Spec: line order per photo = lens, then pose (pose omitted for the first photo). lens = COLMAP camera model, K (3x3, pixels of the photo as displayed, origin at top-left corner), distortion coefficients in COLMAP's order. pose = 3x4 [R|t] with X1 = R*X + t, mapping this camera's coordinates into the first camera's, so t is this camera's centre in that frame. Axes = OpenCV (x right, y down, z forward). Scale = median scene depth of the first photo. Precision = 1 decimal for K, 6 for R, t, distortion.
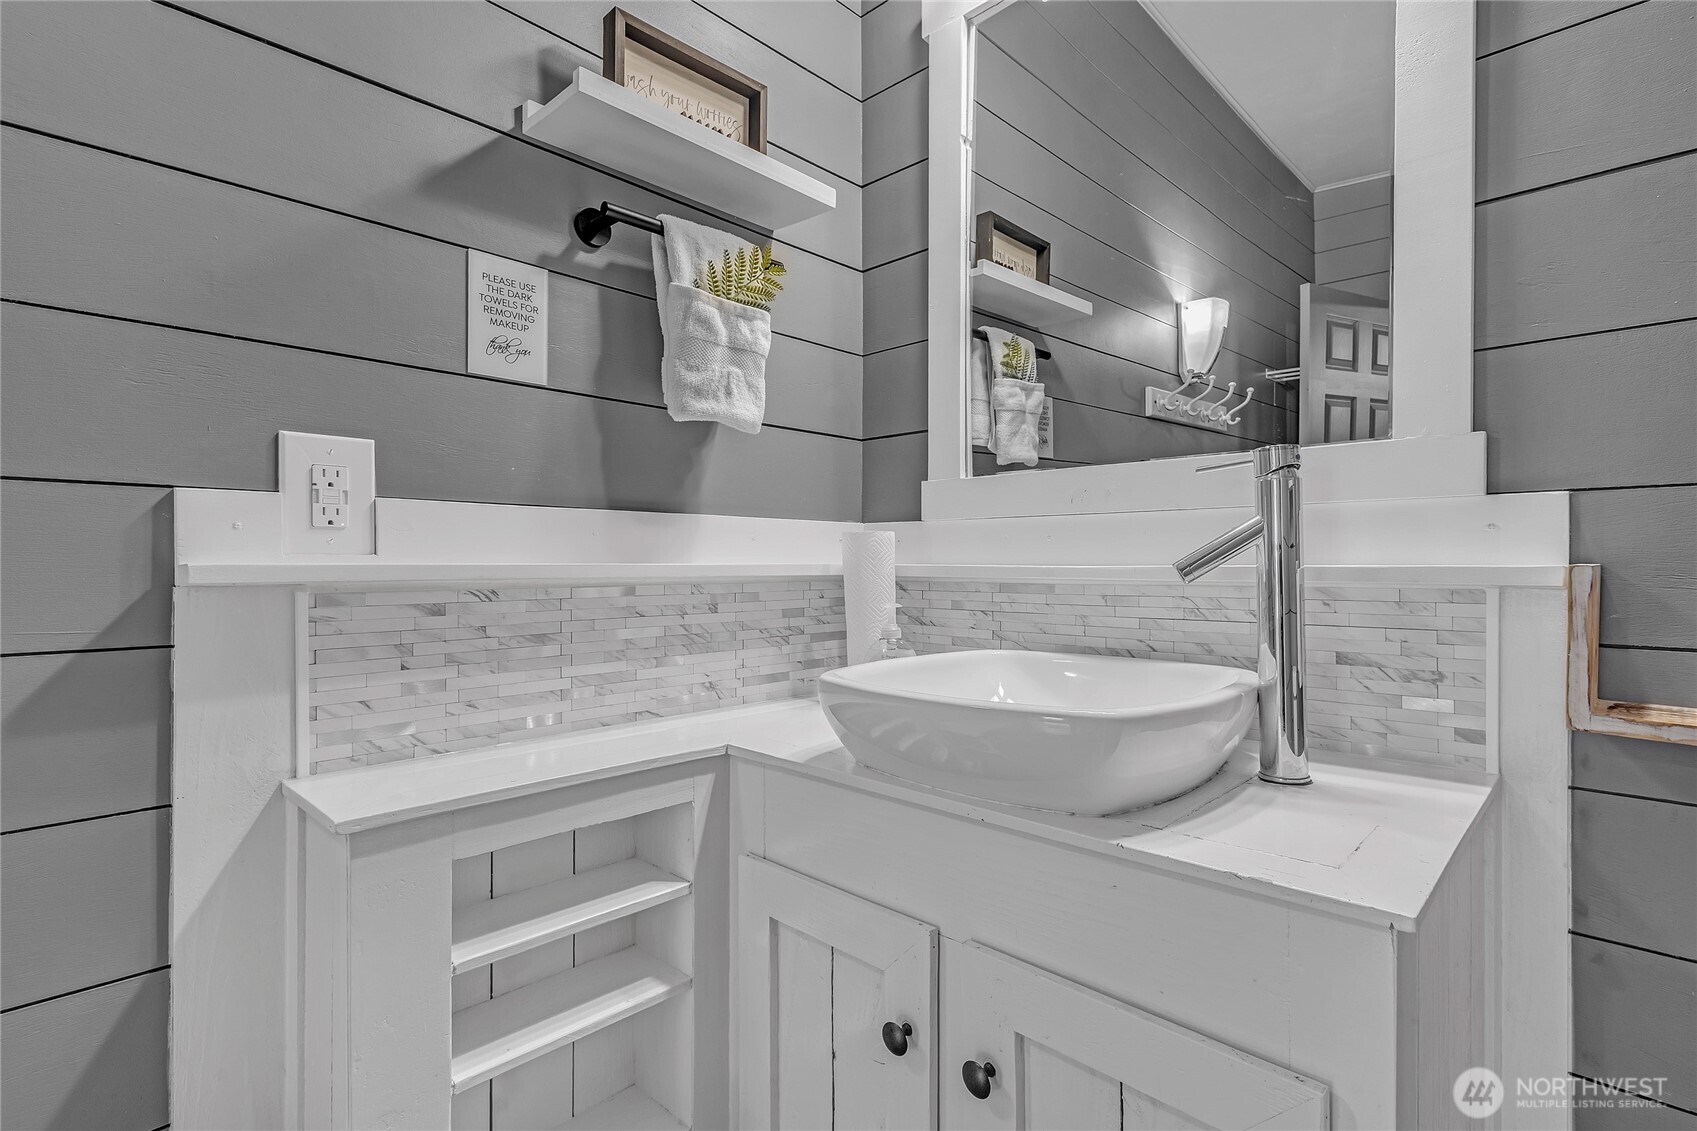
lens RADIAL K [[846.4, 0, 863.7], [0, 846.4, 554.3], [0, 0, 1]] dist [0.011265, -0.000925]
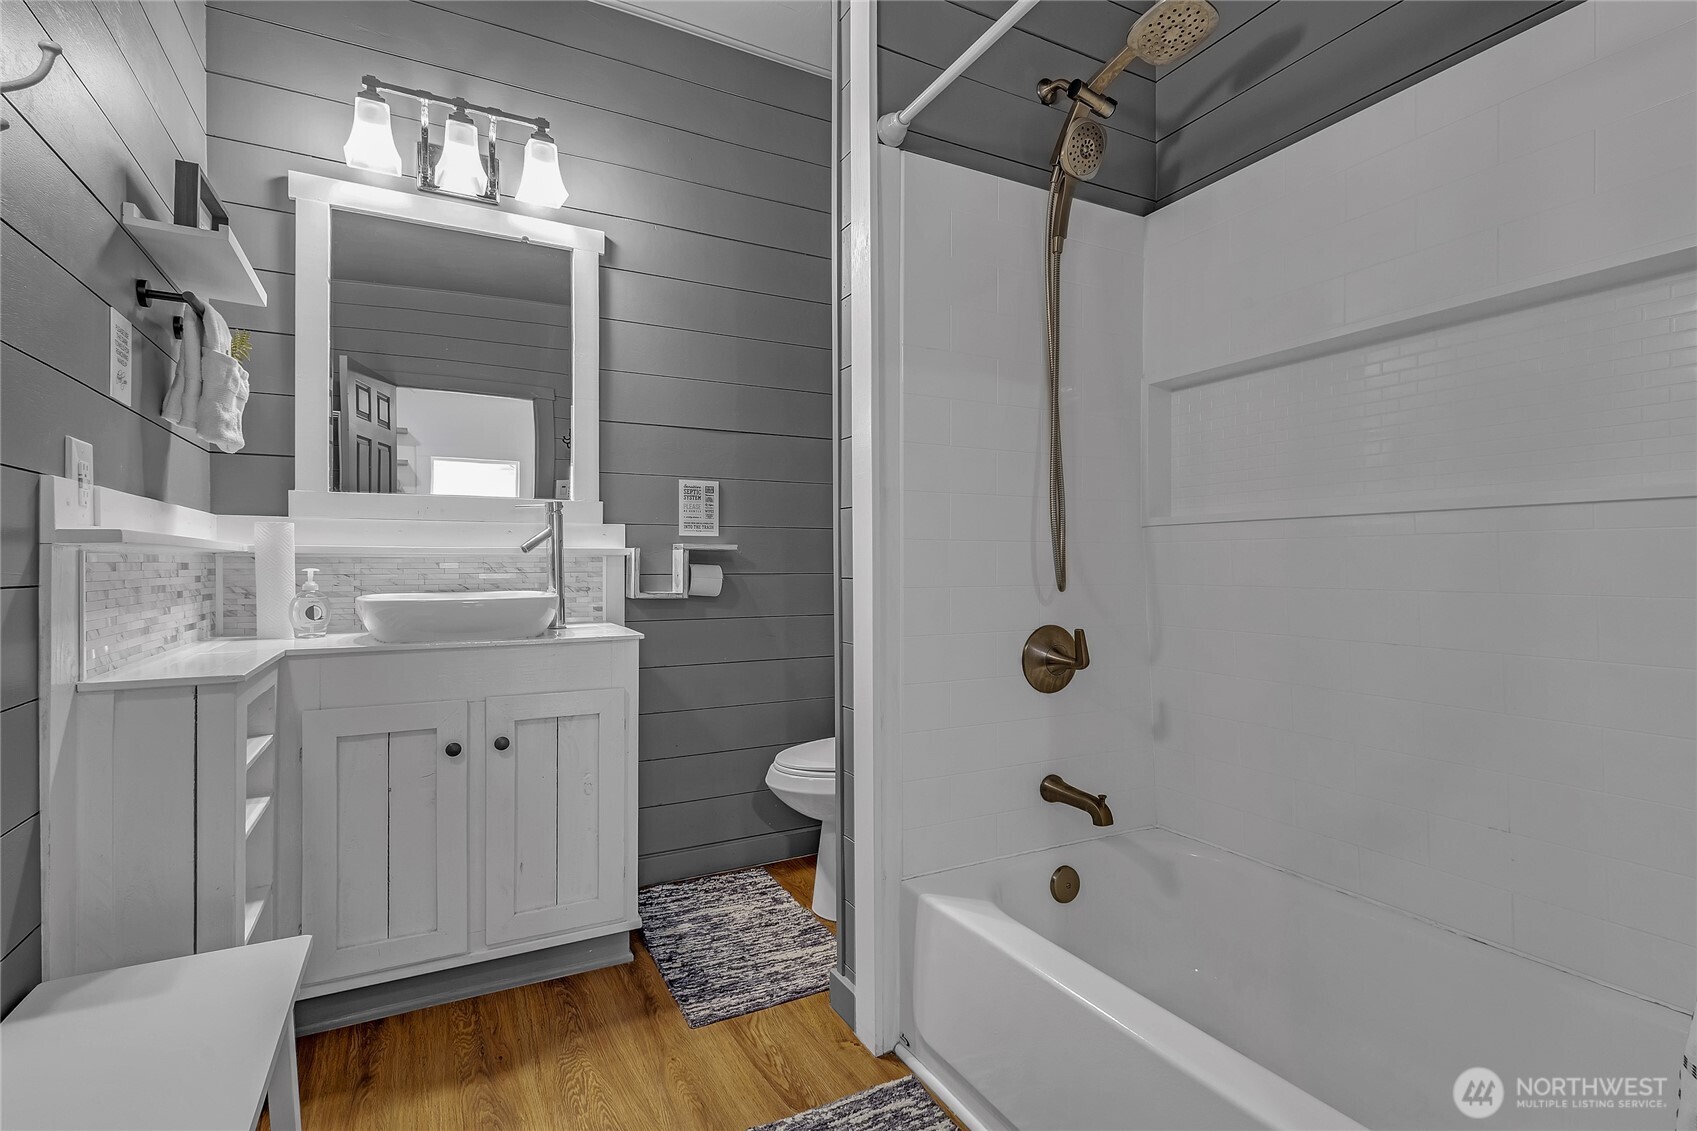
lens RADIAL K [[846.4, 0, 861.9], [0, 846.4, 568.4], [0, 0, 1]] dist [0.011265, -0.000925]
pose [[0.309741, -0.000080, 0.950821, -1.321049], [-0.007052, 0.999972, 0.002381, 0.051310], [-0.950795, -0.007442, 0.309732, -0.550936]]
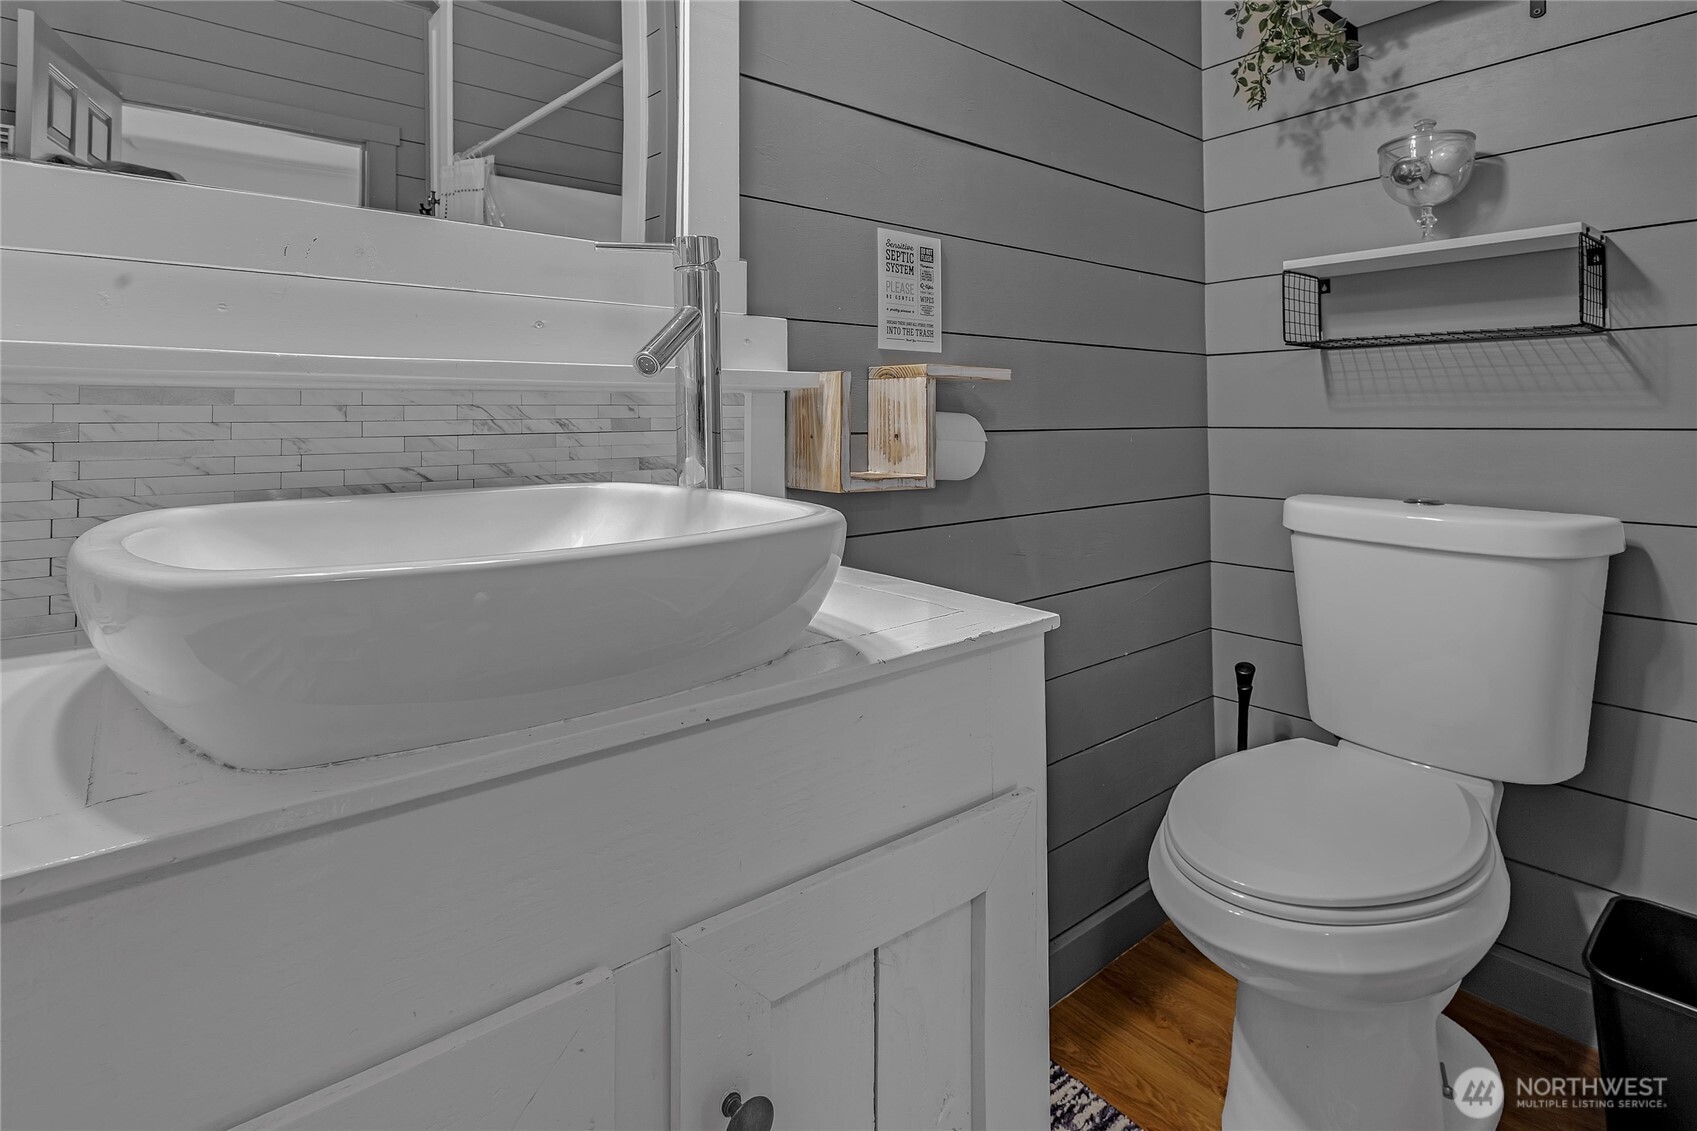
lens RADIAL K [[846.4, 0, 832.5], [0, 846.4, 403.4], [0, 0, 1]] dist [0.011265, -0.000925]
pose [[0.097704, 0.017679, 0.995058, -0.345160], [-0.008389, 0.999821, -0.016940, 0.057328], [-0.995180, -0.006693, 0.097835, 0.584511]]
